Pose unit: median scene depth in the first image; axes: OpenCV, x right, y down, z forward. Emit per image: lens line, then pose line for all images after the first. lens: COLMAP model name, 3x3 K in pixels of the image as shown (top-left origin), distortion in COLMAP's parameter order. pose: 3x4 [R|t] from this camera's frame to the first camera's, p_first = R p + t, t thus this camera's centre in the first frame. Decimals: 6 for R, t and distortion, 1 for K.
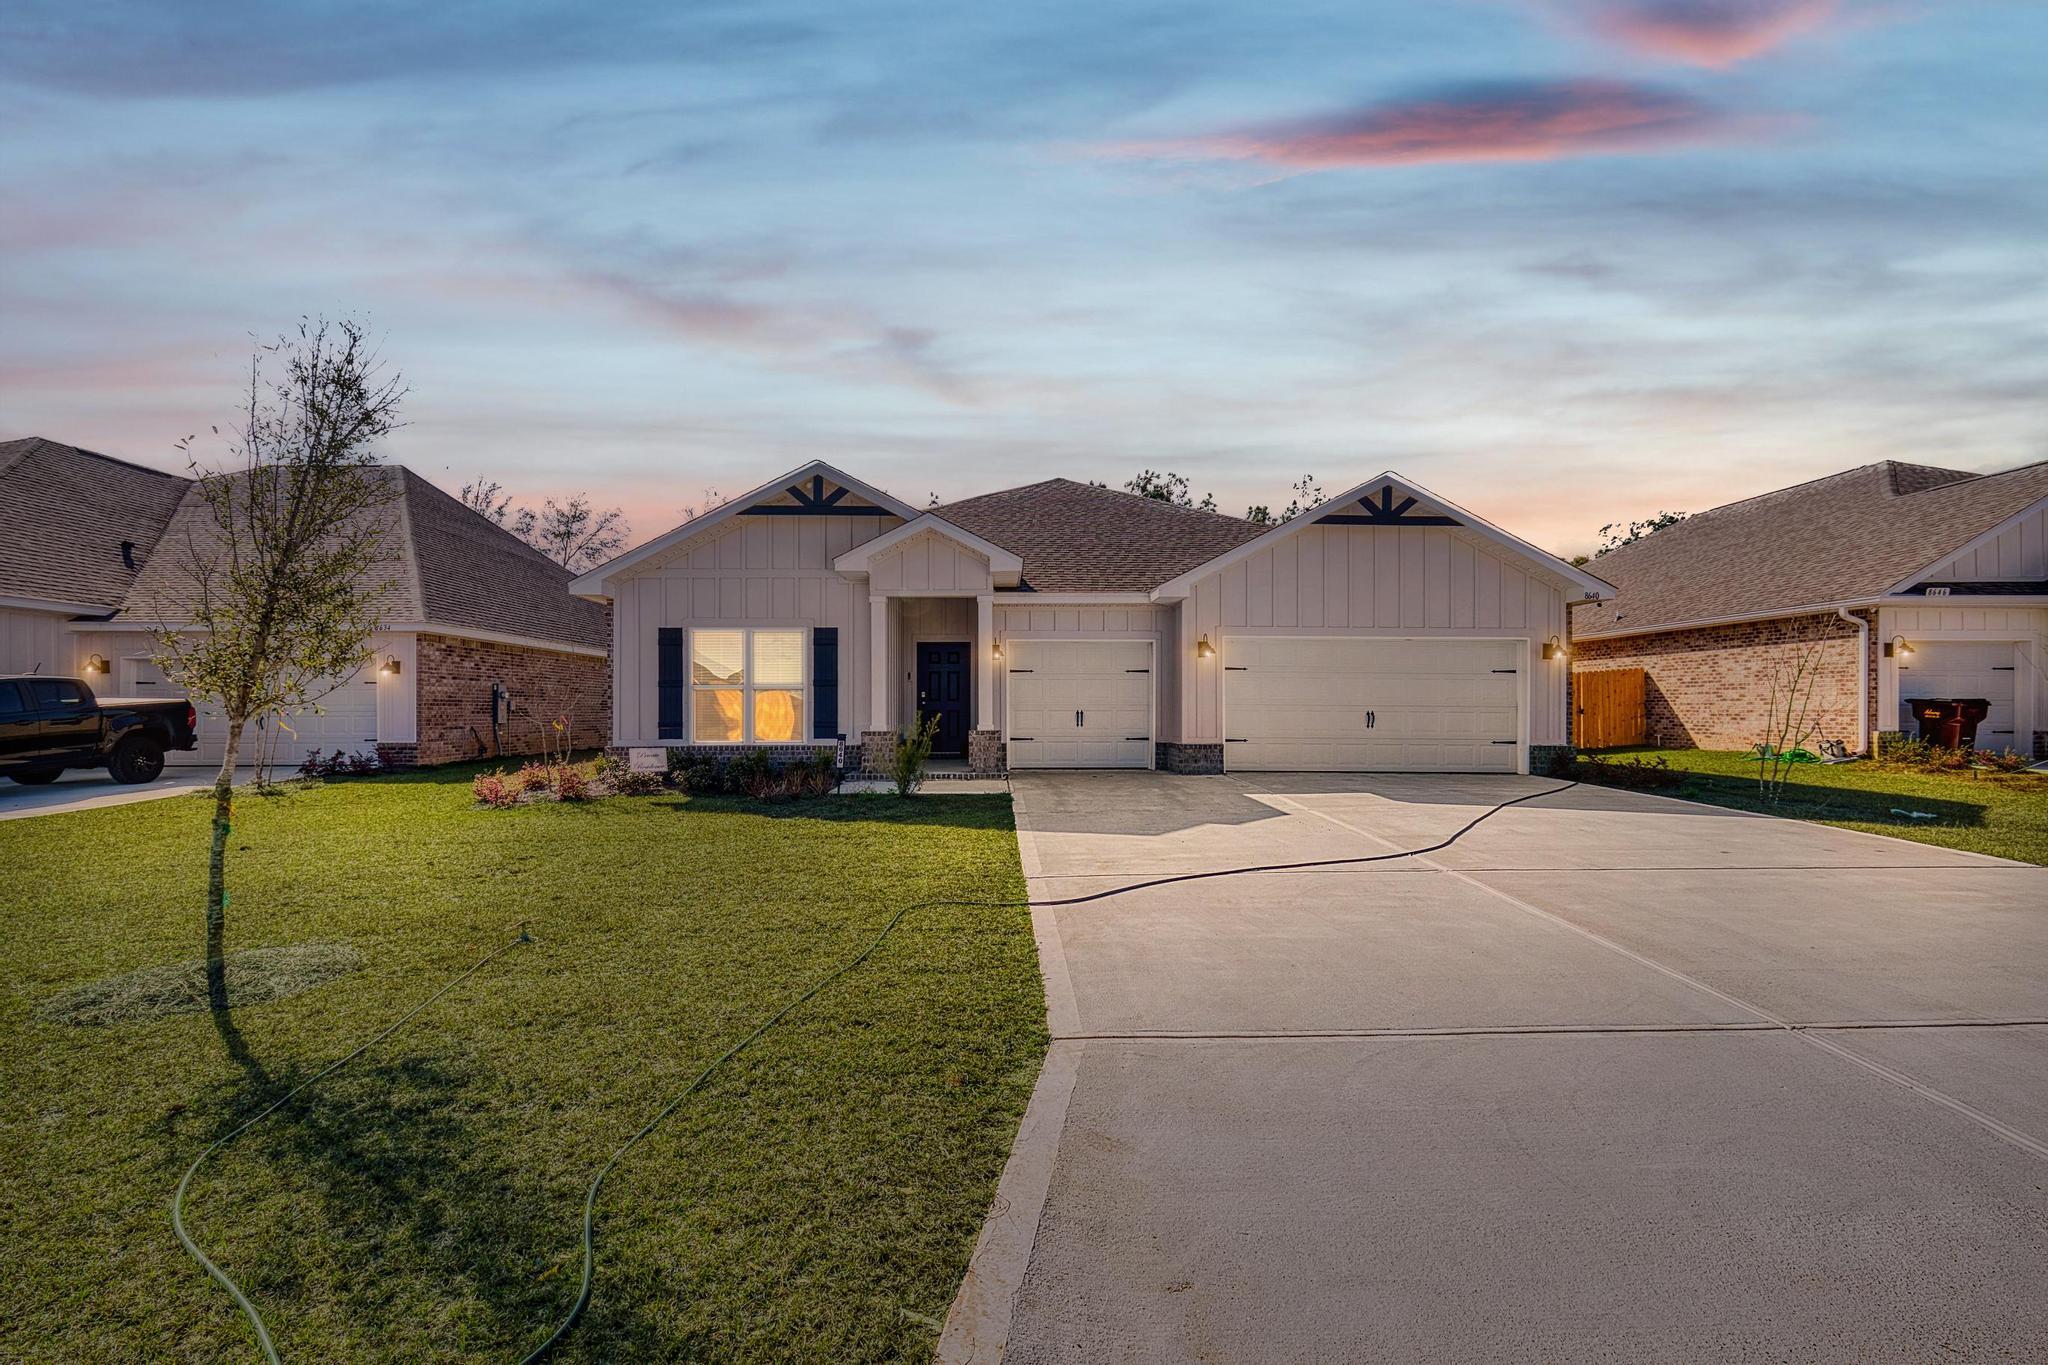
lens RADIAL K [[878.7, 0, 1037.7], [0, 878.7, 702.2], [0, 0, 1]] dist [0.001377, -0.000339]
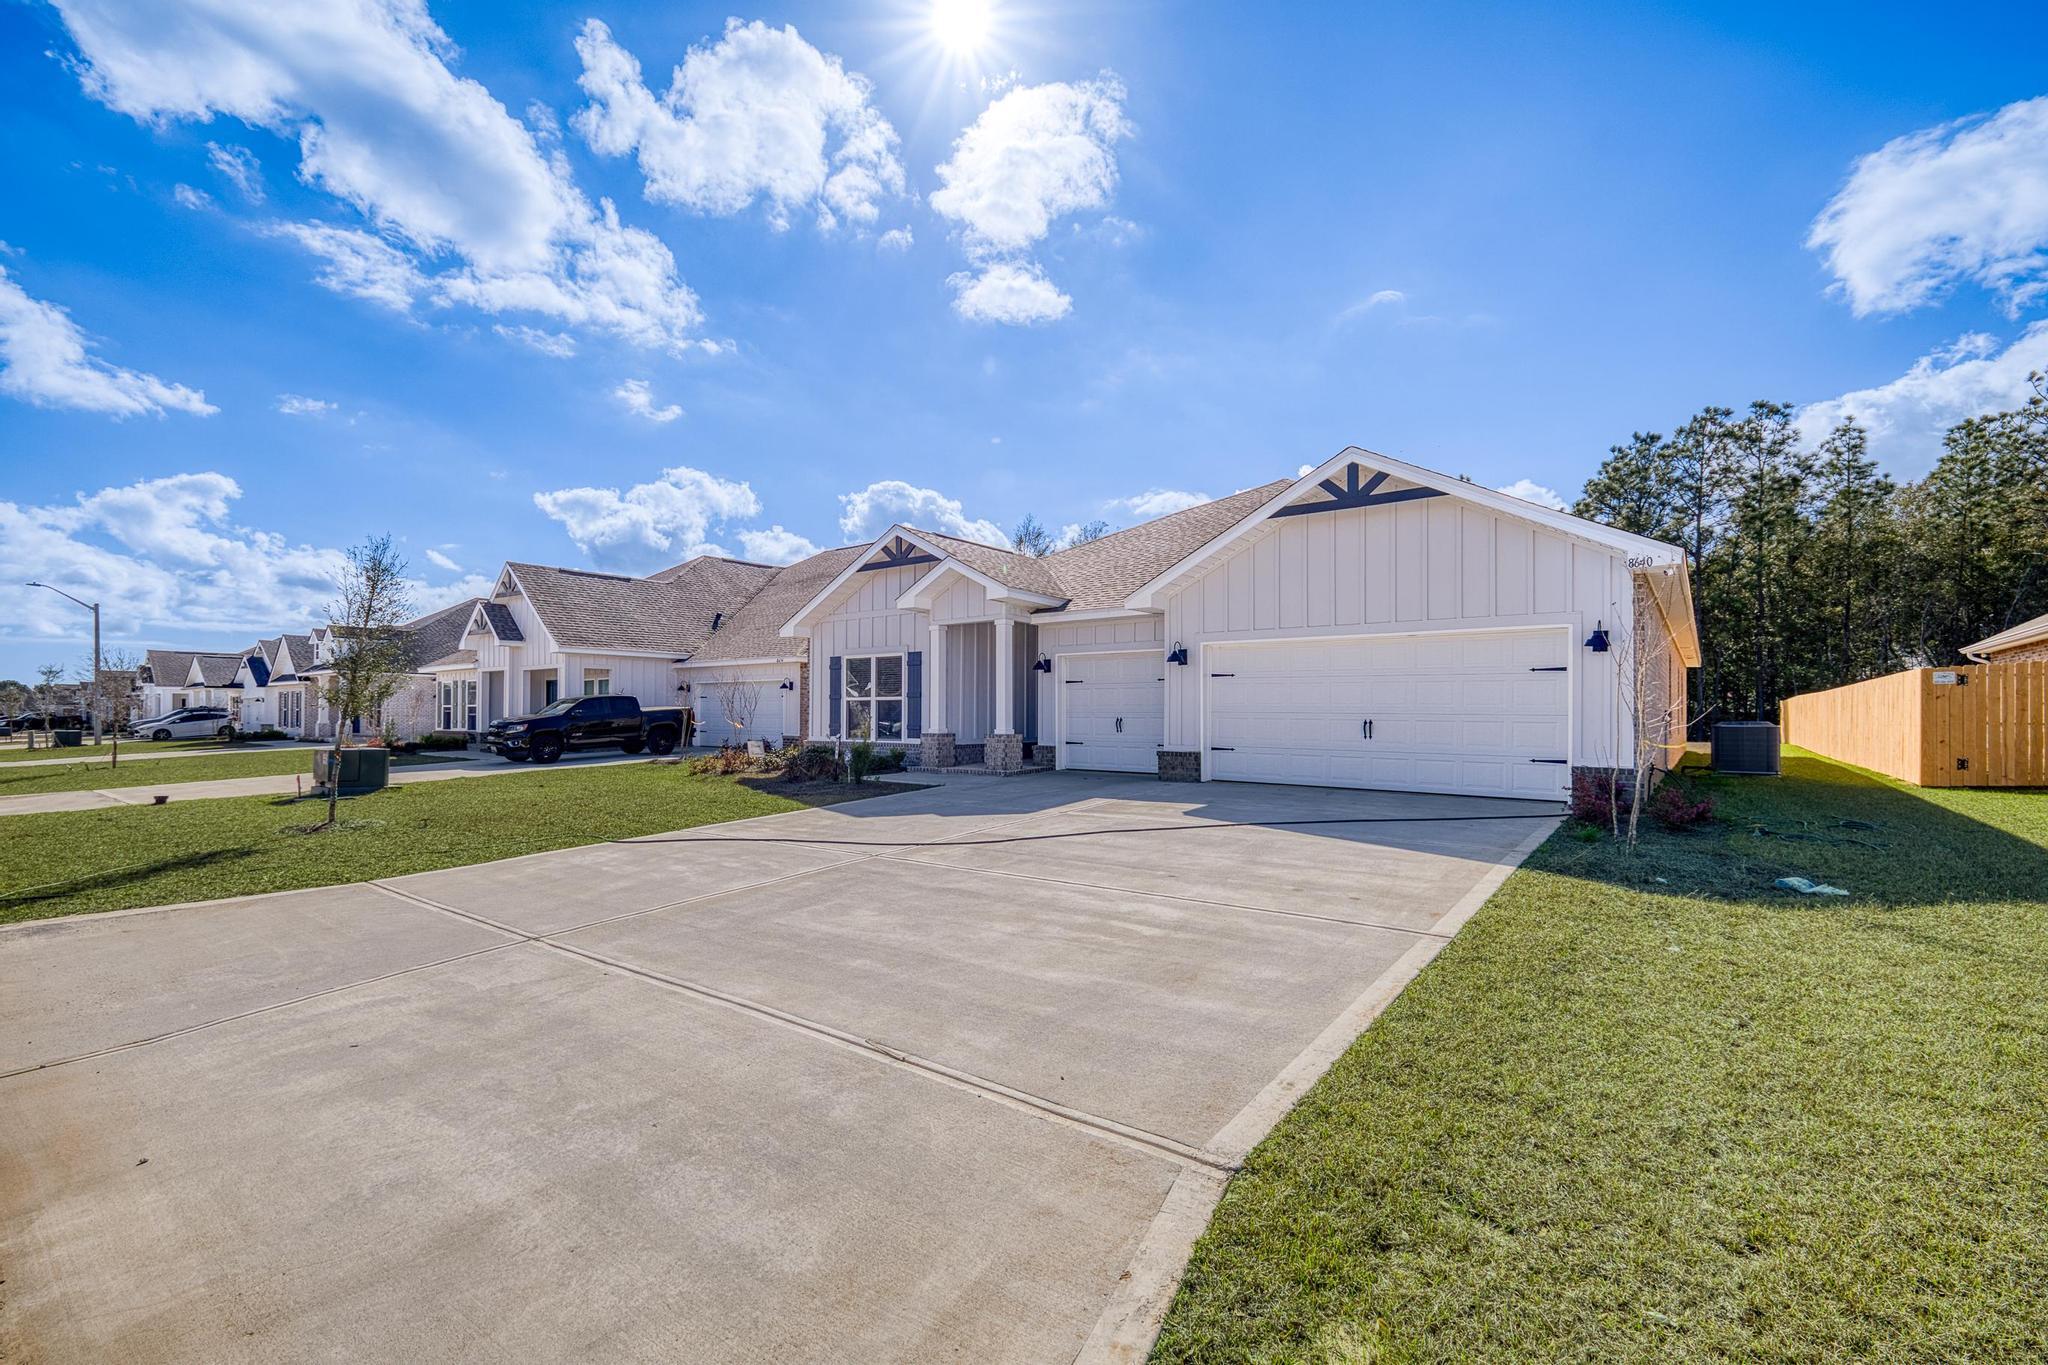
lens RADIAL K [[878.7, 0, 998.6], [0, 878.7, 698.1], [0, 0, 1]] dist [0.001377, -0.000339]
pose [[0.767937, -0.008475, -0.640470, 0.670161], [0.005512, 0.999963, -0.006623, -0.007845], [0.640502, 0.001556, 0.767955, 0.097405]]
